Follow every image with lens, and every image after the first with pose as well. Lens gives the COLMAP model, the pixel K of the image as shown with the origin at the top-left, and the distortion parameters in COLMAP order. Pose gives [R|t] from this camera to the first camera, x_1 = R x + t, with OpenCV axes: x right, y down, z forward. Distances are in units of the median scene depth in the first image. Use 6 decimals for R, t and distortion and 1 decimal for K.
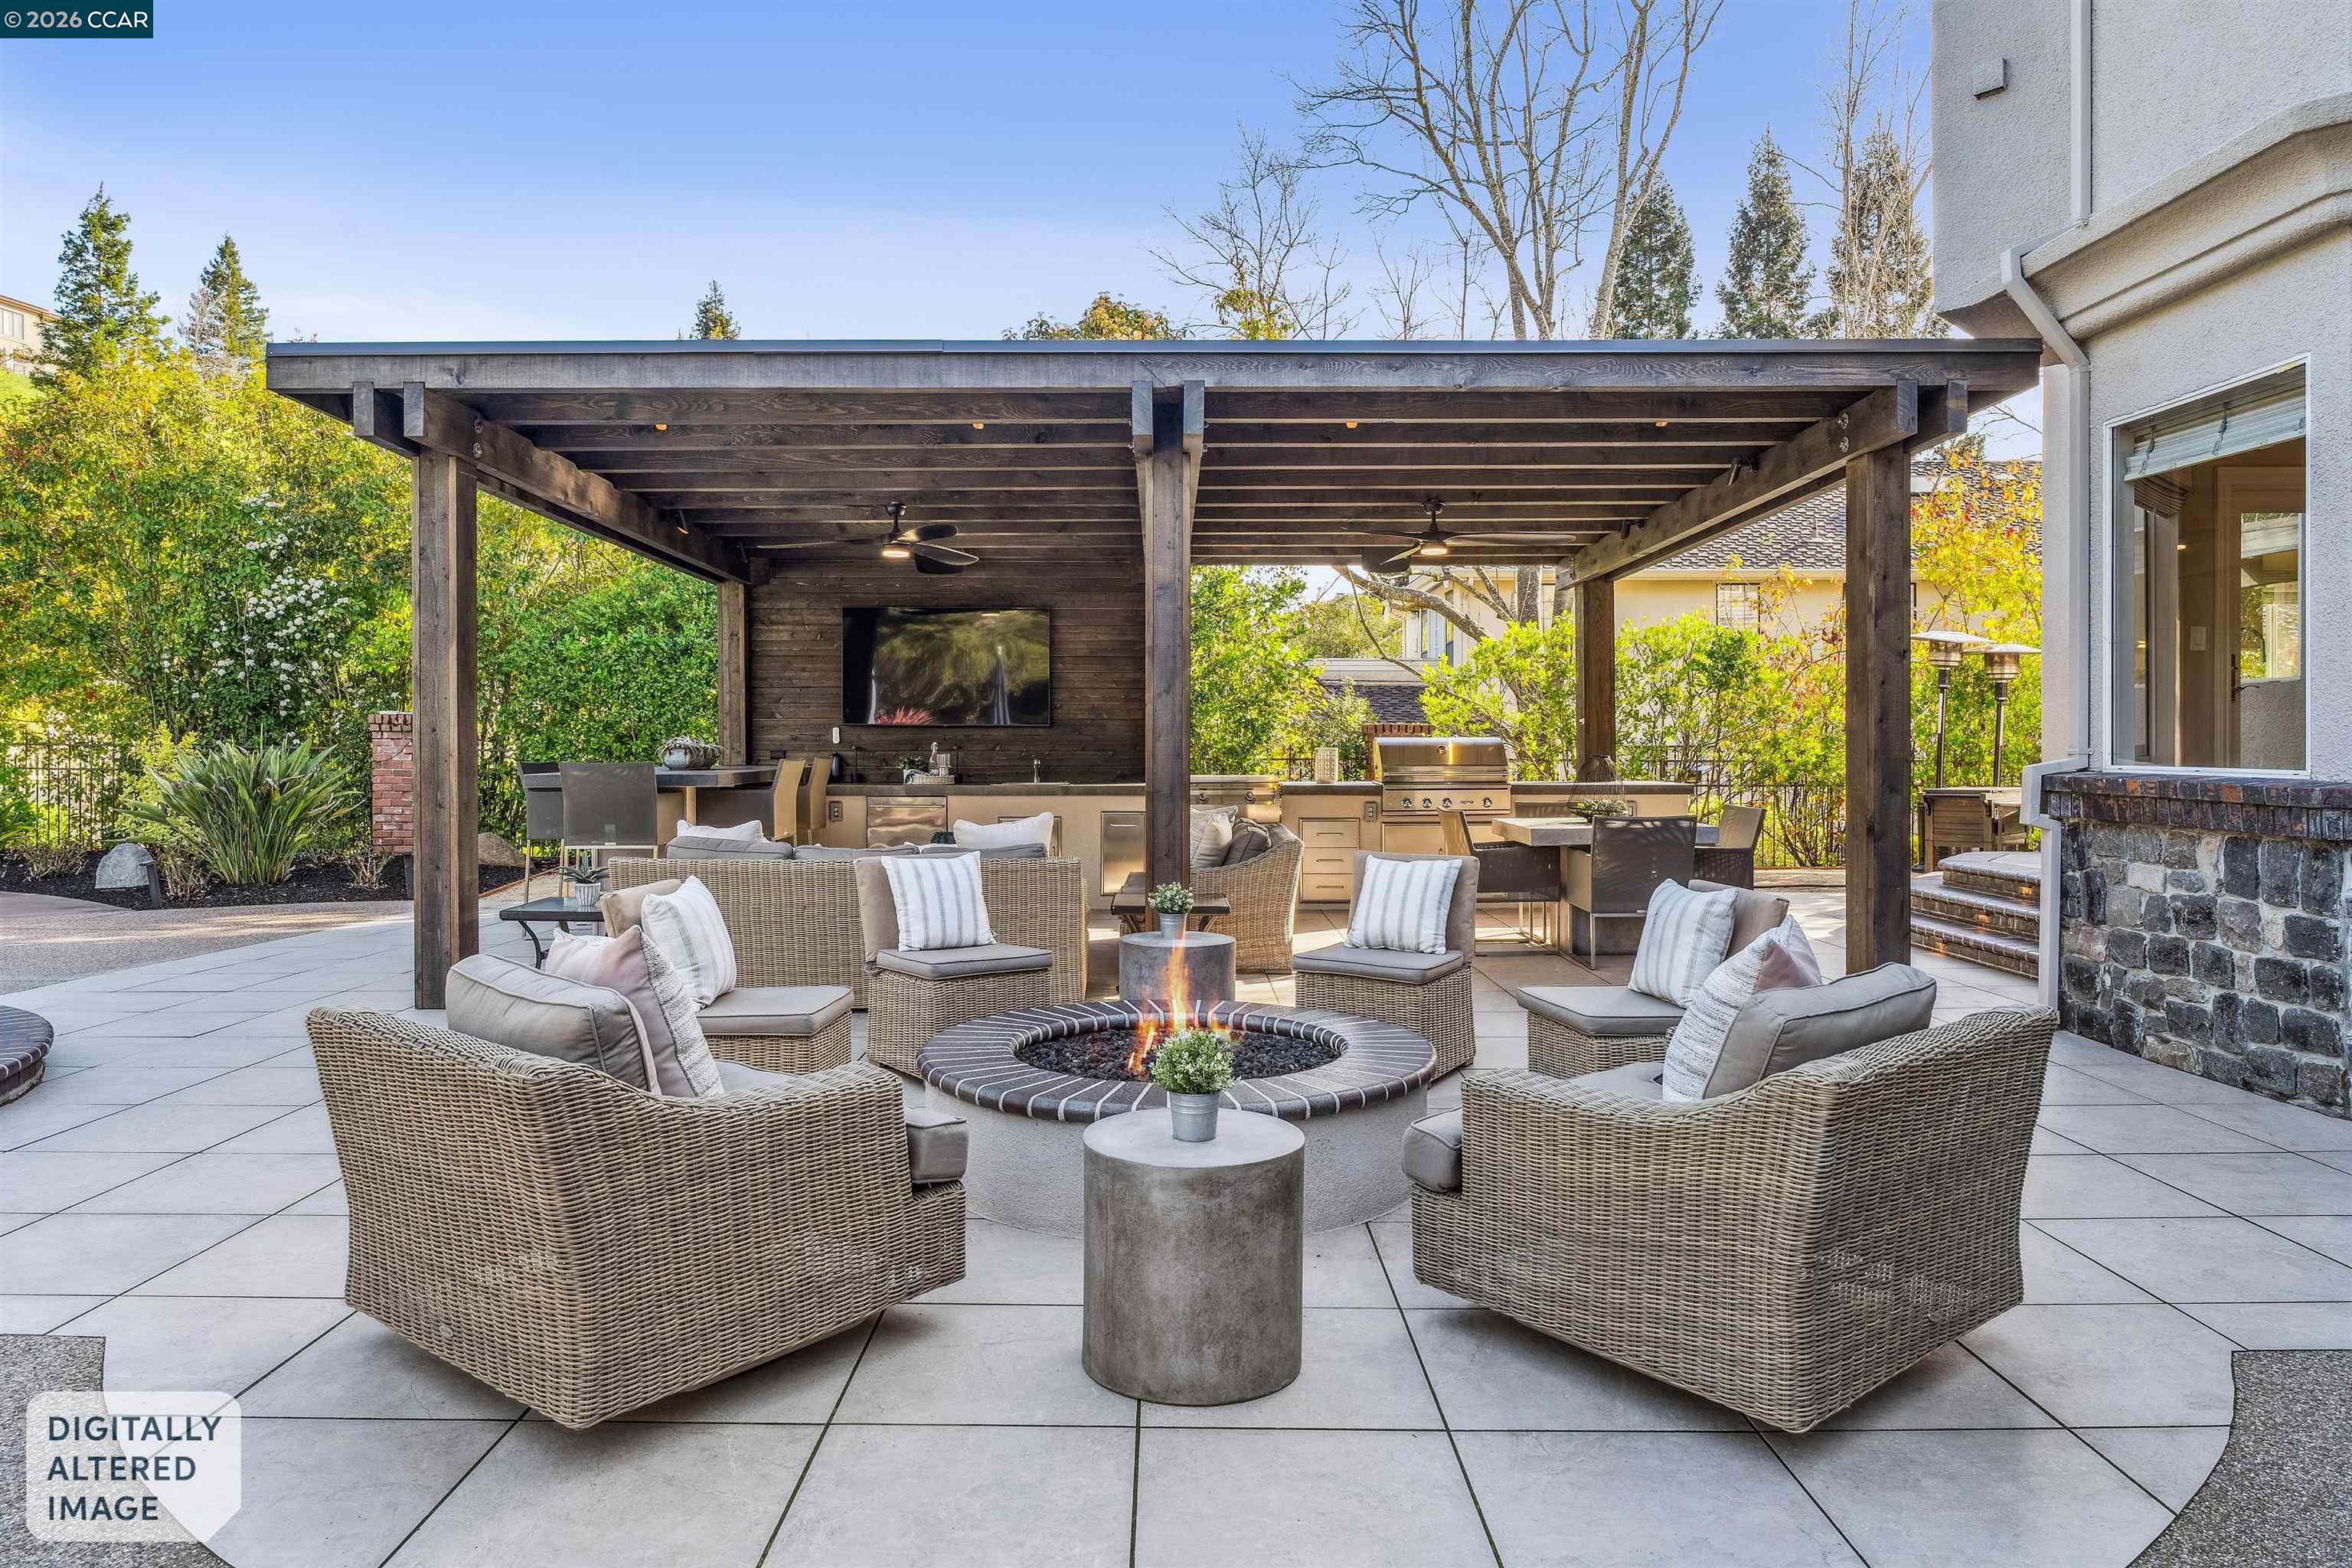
lens RADIAL K [[1496.3, 0, 1171.4], [0, 1496.3, 759.3], [0, 0, 1]] dist [-0.000317, 0.001621]
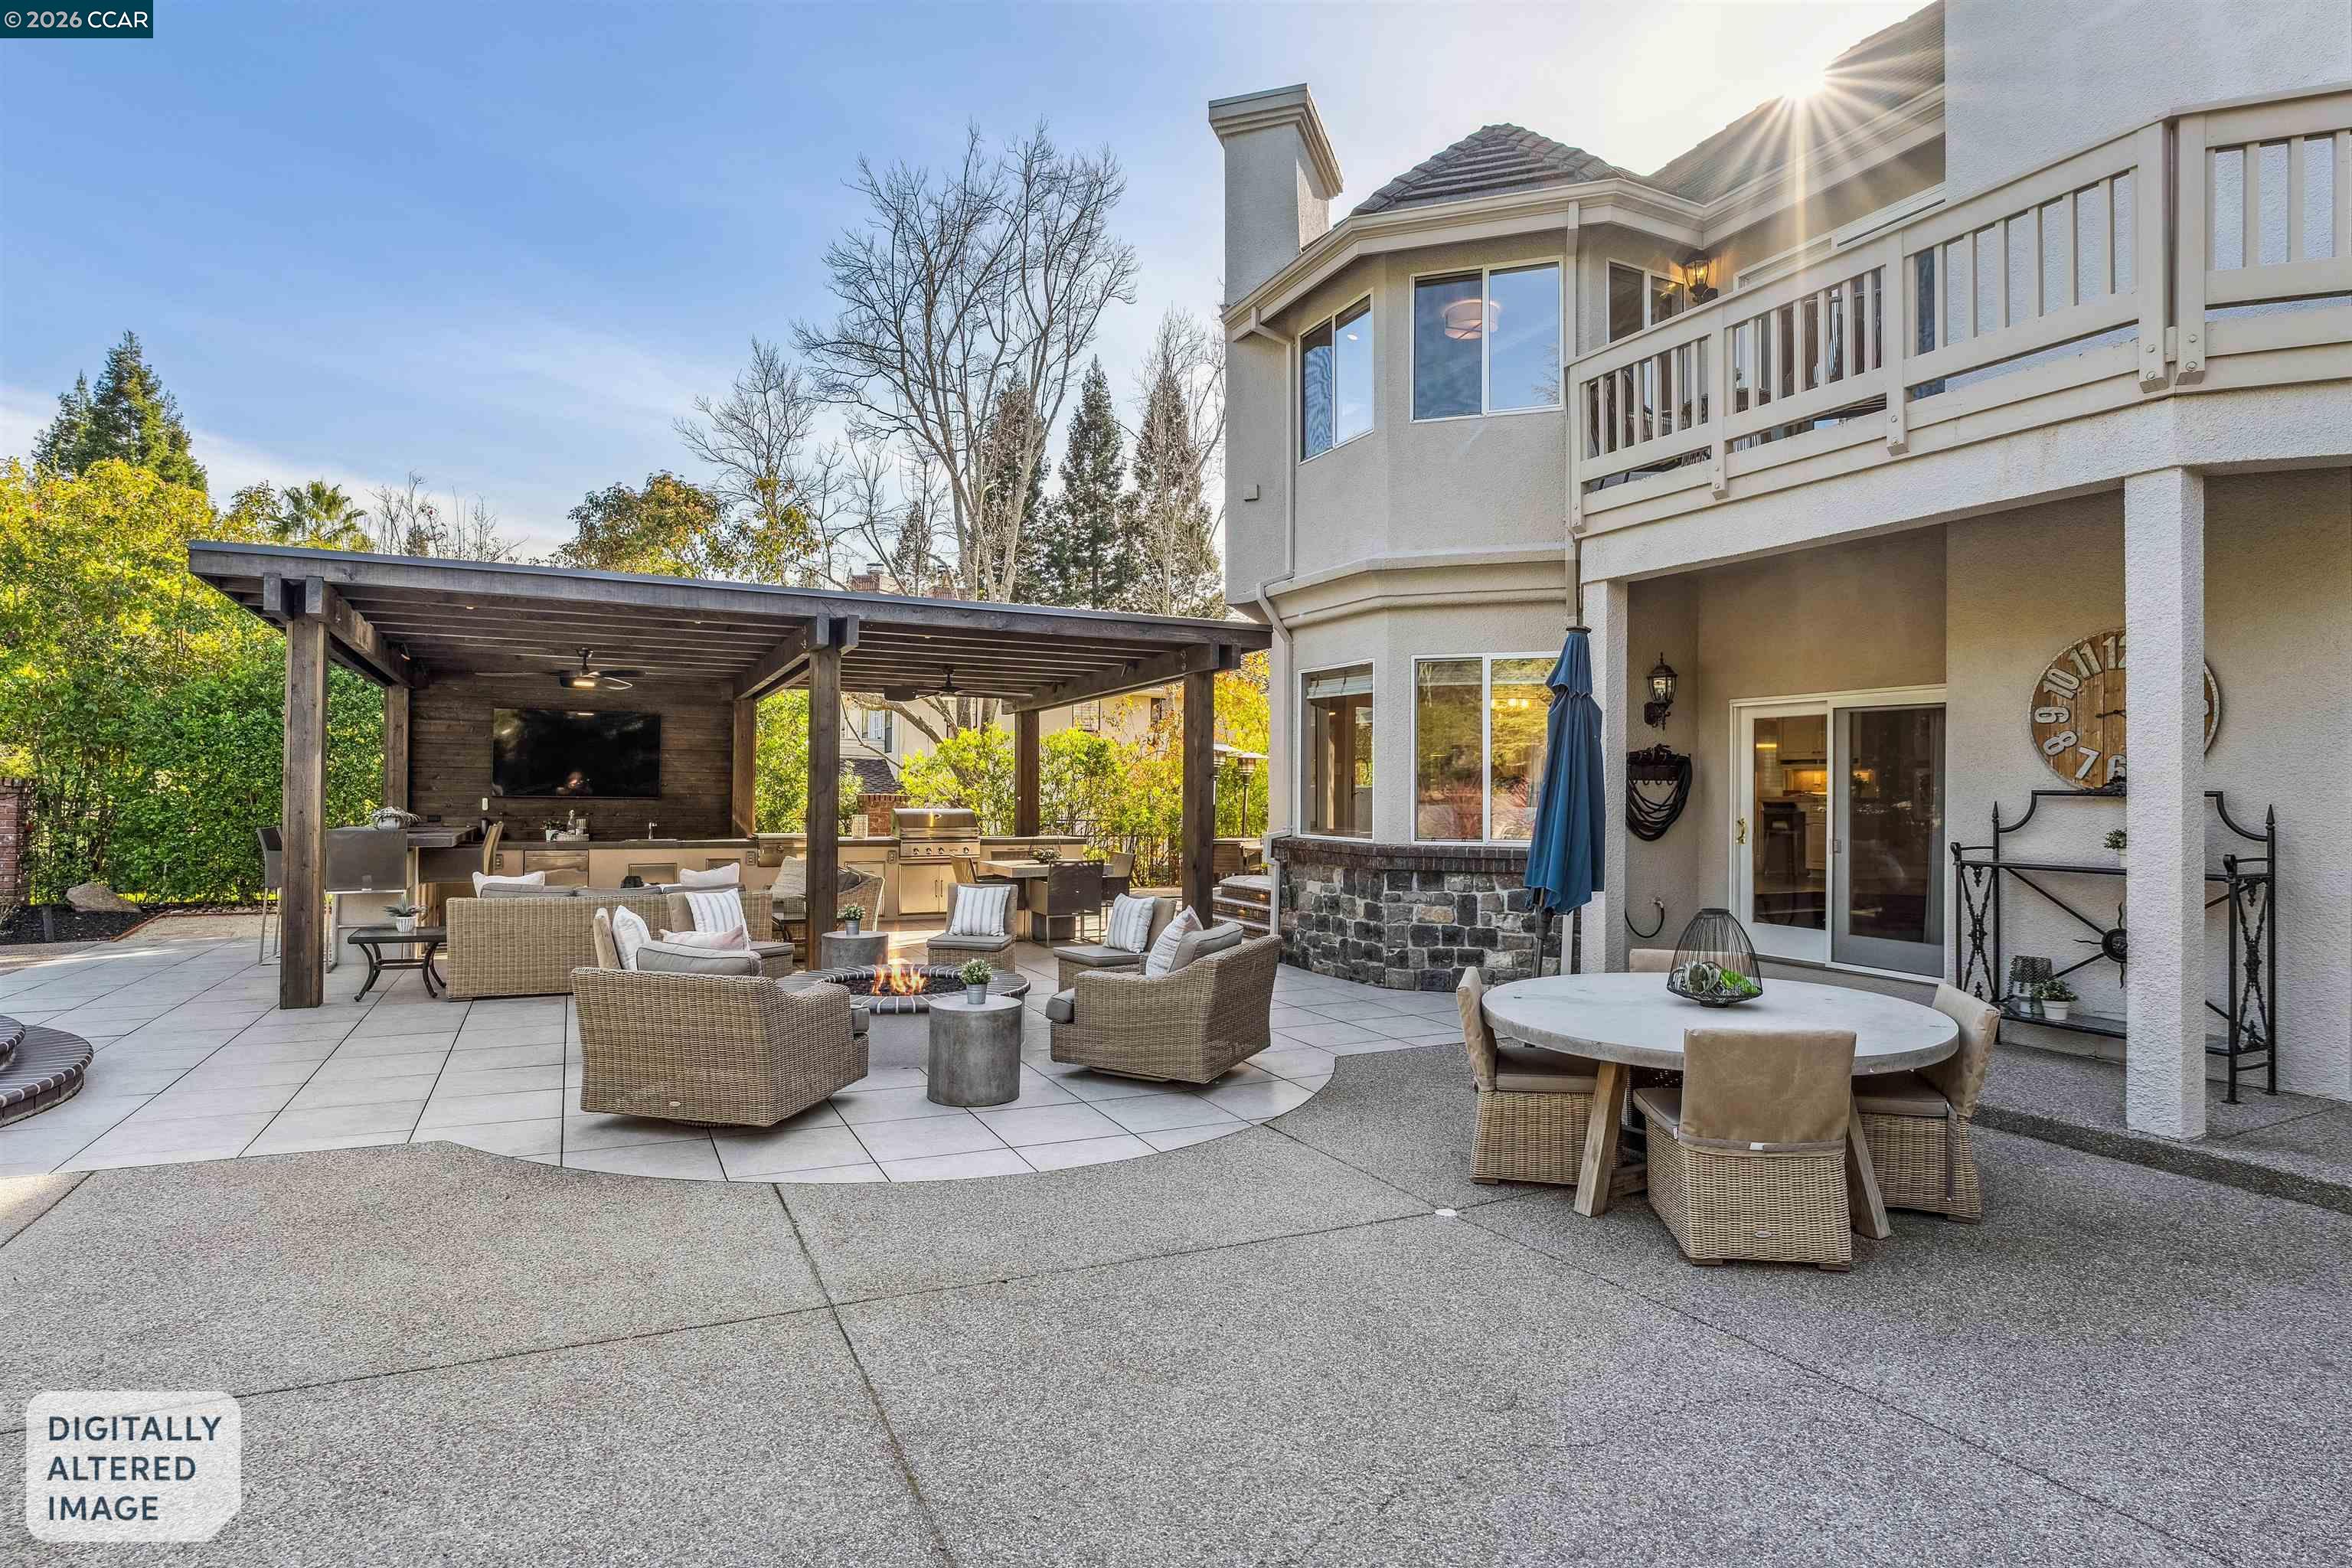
lens RADIAL K [[1223.9, 0, 1176.0], [0, 1223.9, 784.0], [0, 0, 1]] dist [-0.001444, -0.000195]
pose [[0.896928, 0.014028, 0.441955, -0.260822], [-0.006800, 0.999816, -0.017934, -0.031470], [-0.442125, 0.013080, 0.896858, -0.419454]]
